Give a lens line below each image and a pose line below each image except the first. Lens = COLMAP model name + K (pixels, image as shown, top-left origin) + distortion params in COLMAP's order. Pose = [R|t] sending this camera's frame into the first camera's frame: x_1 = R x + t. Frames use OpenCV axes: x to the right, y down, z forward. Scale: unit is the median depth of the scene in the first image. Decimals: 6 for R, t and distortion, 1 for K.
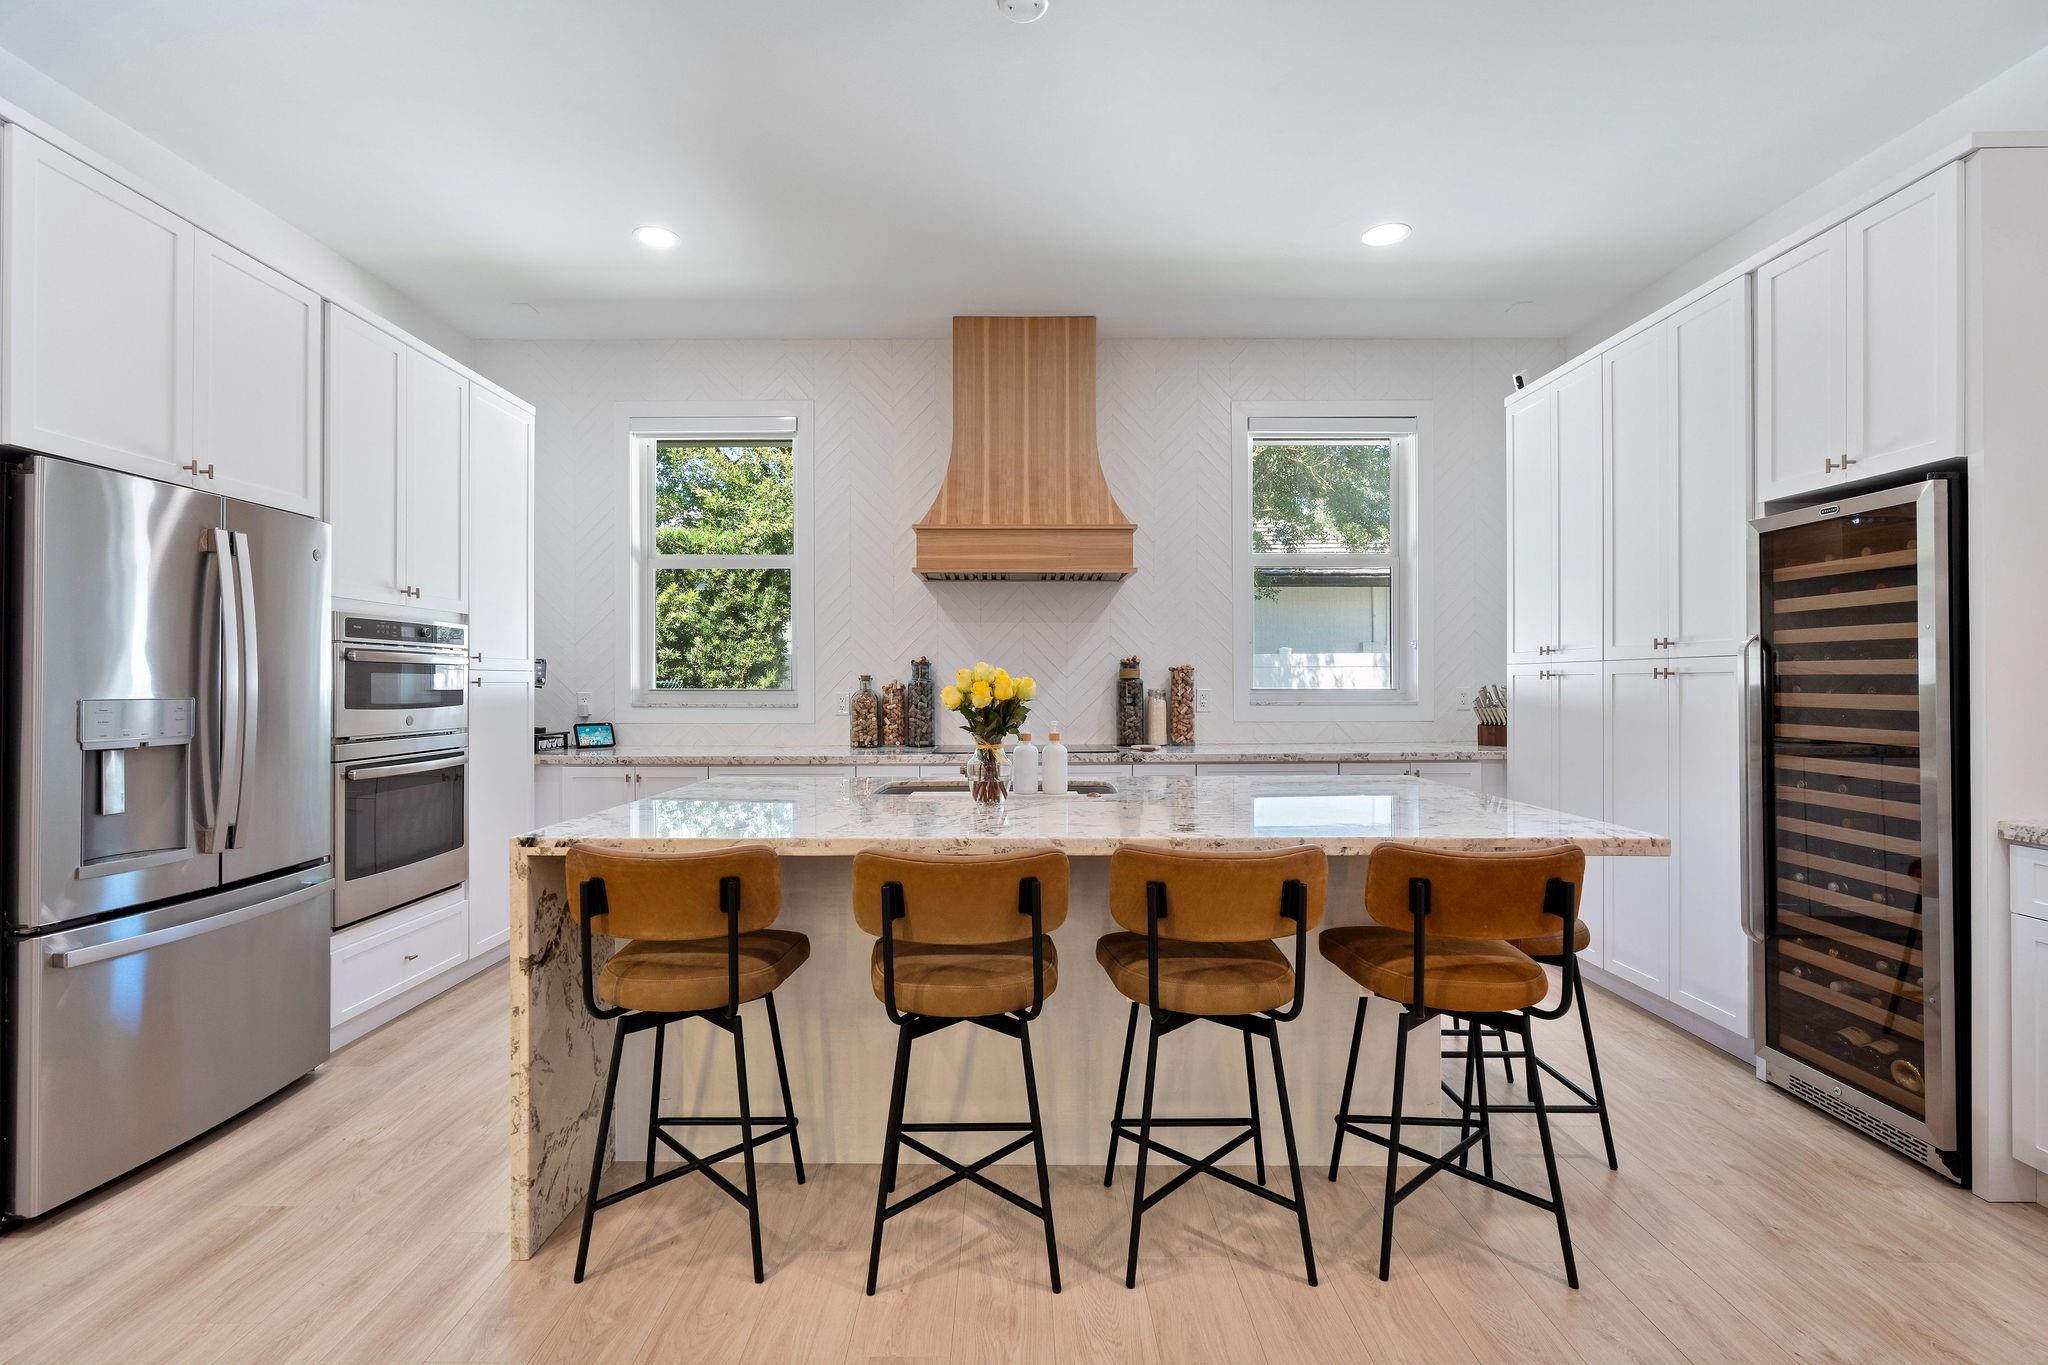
lens RADIAL K [[929.7, 0, 1012.4], [0, 929.7, 681.0], [0, 0, 1]] dist [-0.003444, -0.000375]
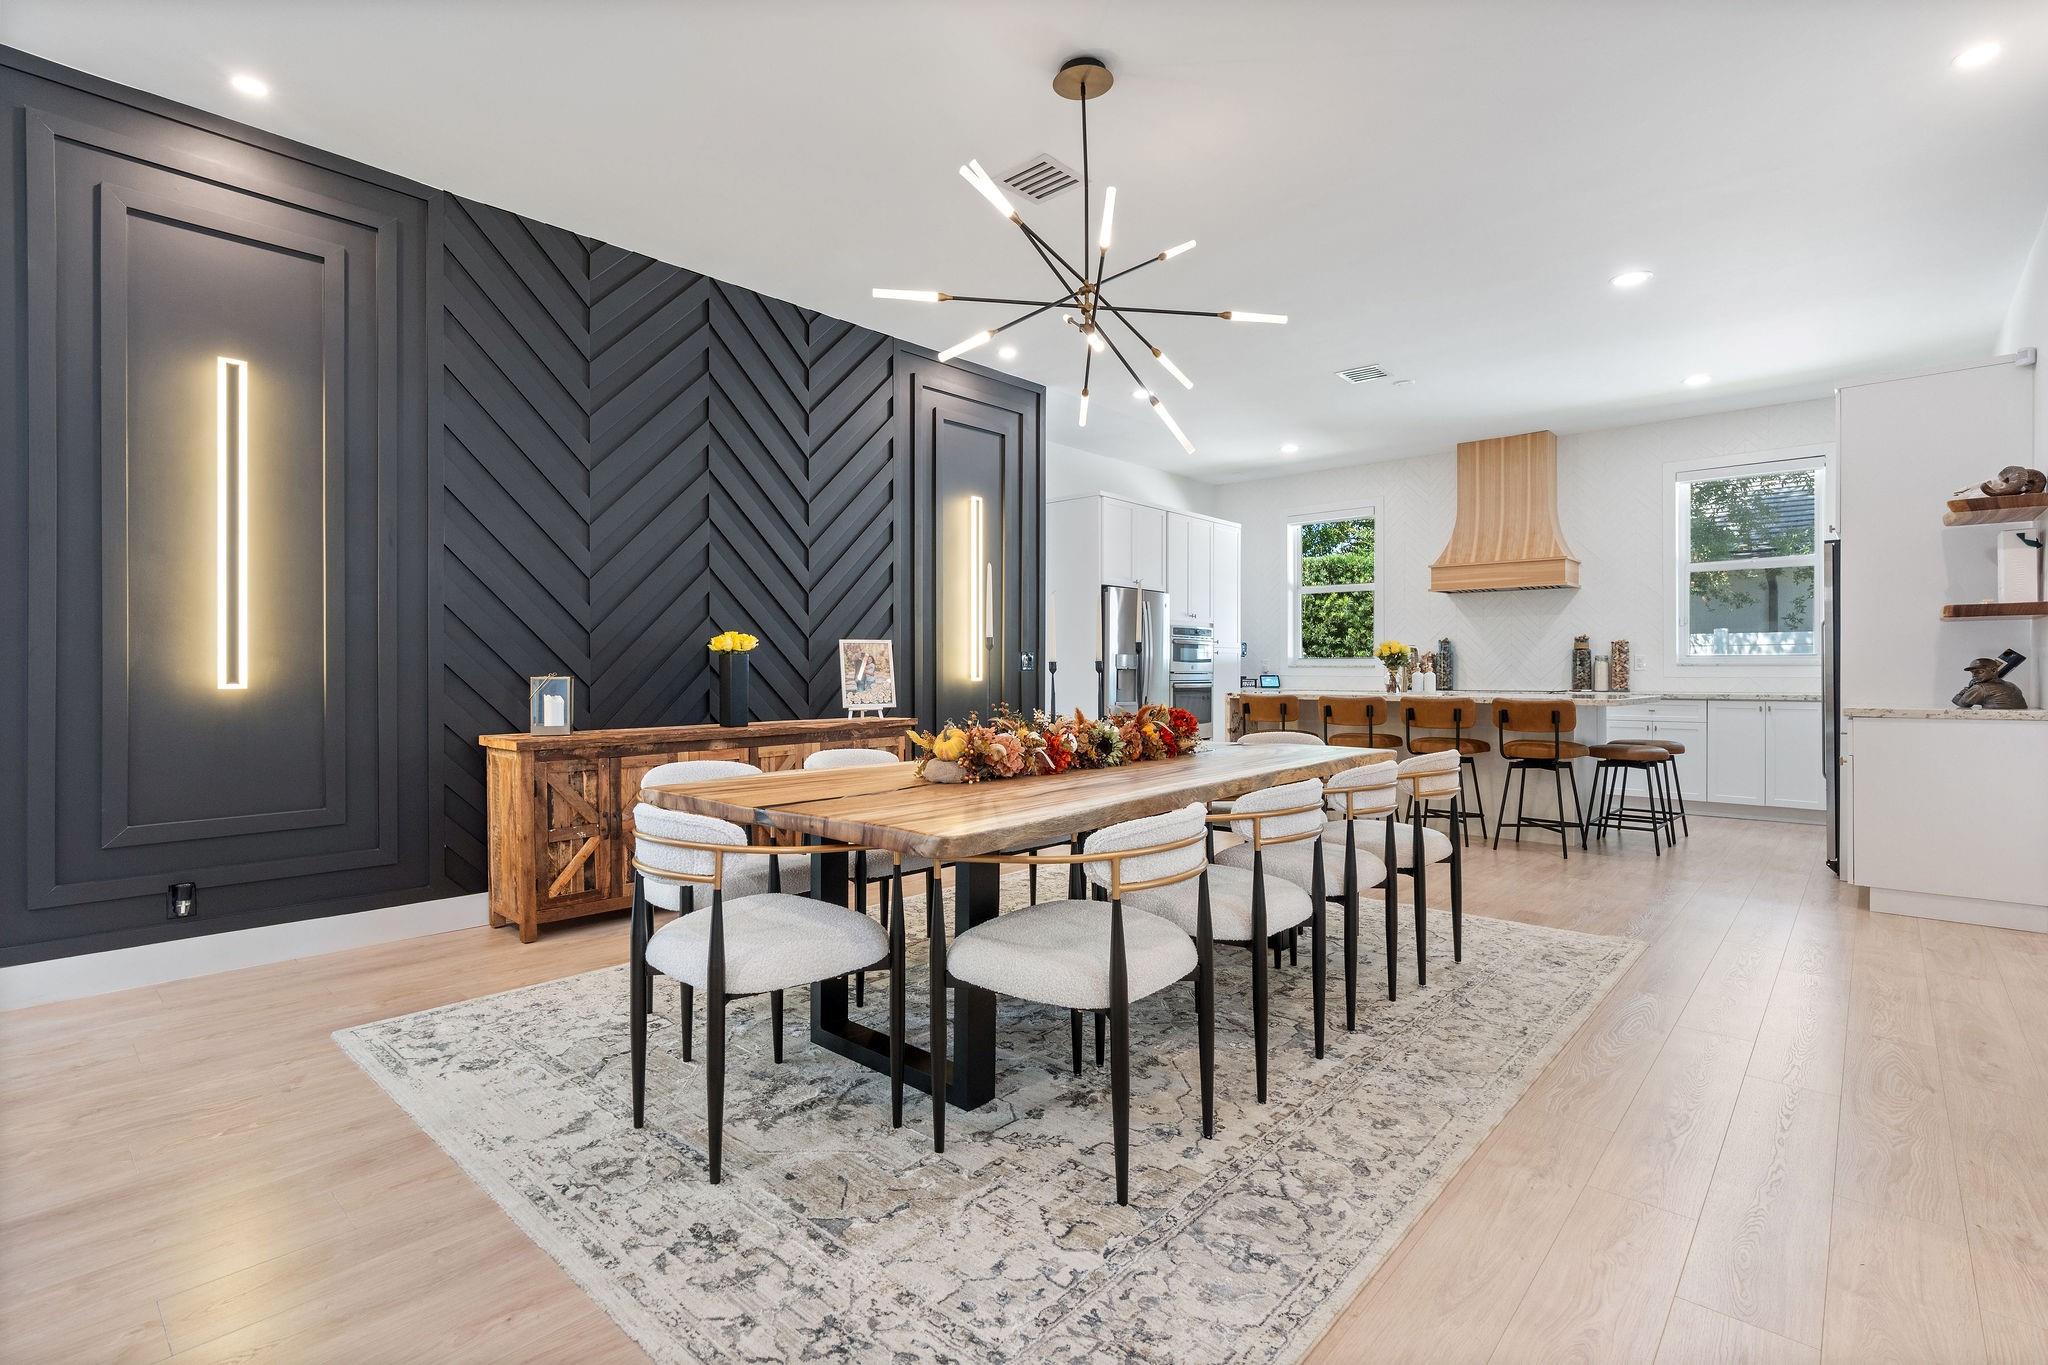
lens RADIAL K [[952.9, 0, 994.4], [0, 952.9, 663.6], [0, 0, 1]] dist [-0.003170, 0.000442]
pose [[0.730048, -0.002473, -0.683392, 0.530378], [-0.002551, 0.999977, -0.006344, 0.037119], [0.683391, 0.006375, 0.730024, -0.918038]]
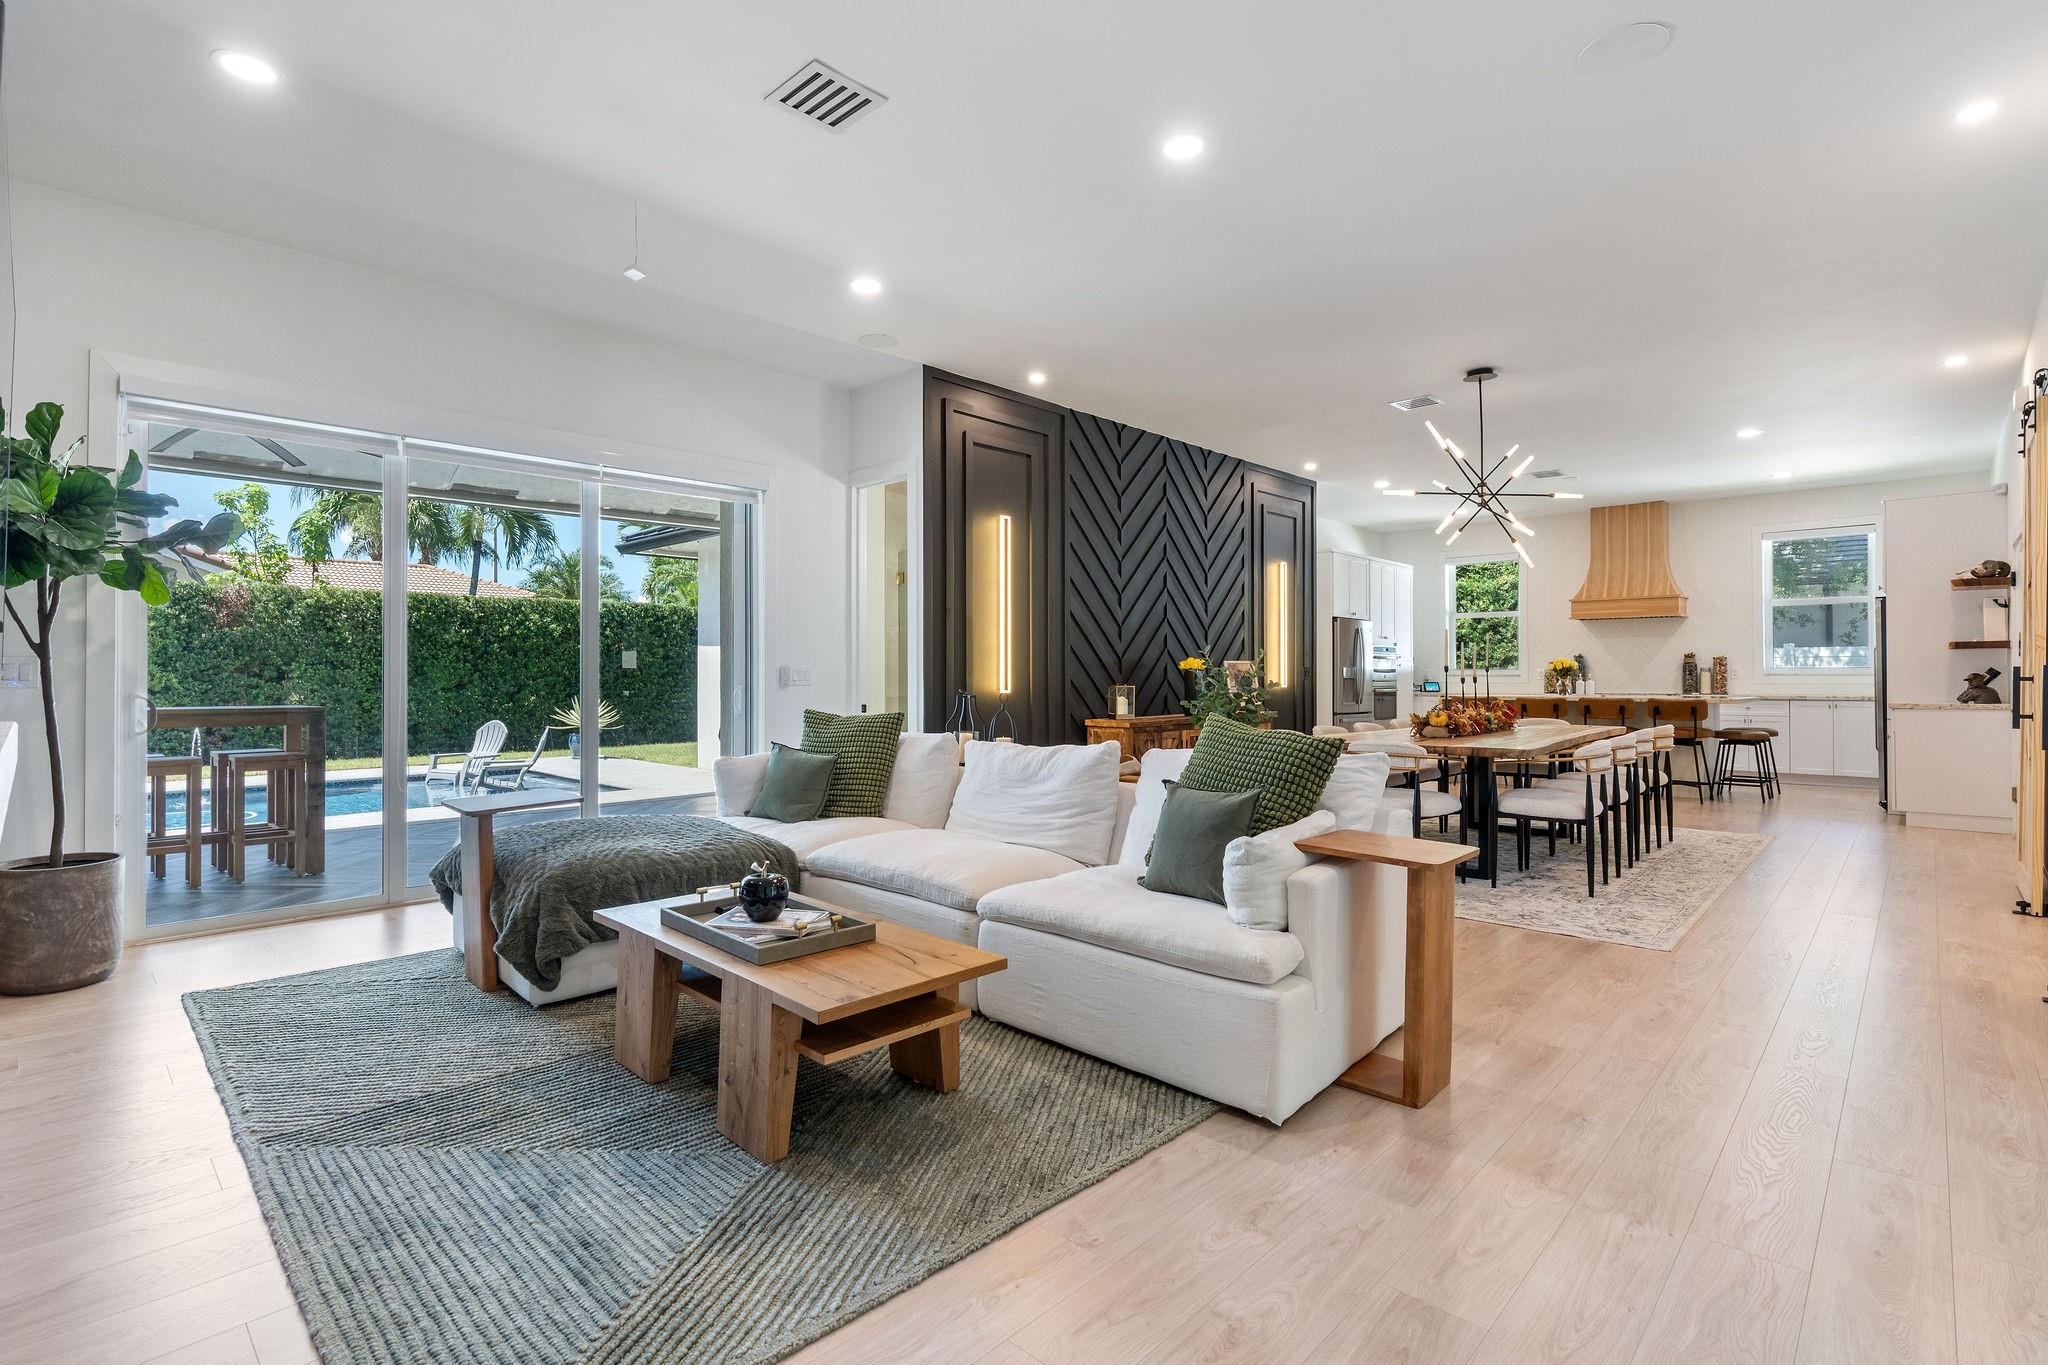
lens RADIAL K [[952.9, 0, 994.4], [0, 952.9, 663.6], [0, 0, 1]] dist [-0.003170, 0.000442]
pose [[0.709961, -0.008997, -0.704184, 0.556558], [0.000584, 0.999926, -0.012186, 0.026389], [0.704241, 0.008241, 0.709913, -1.756293]]
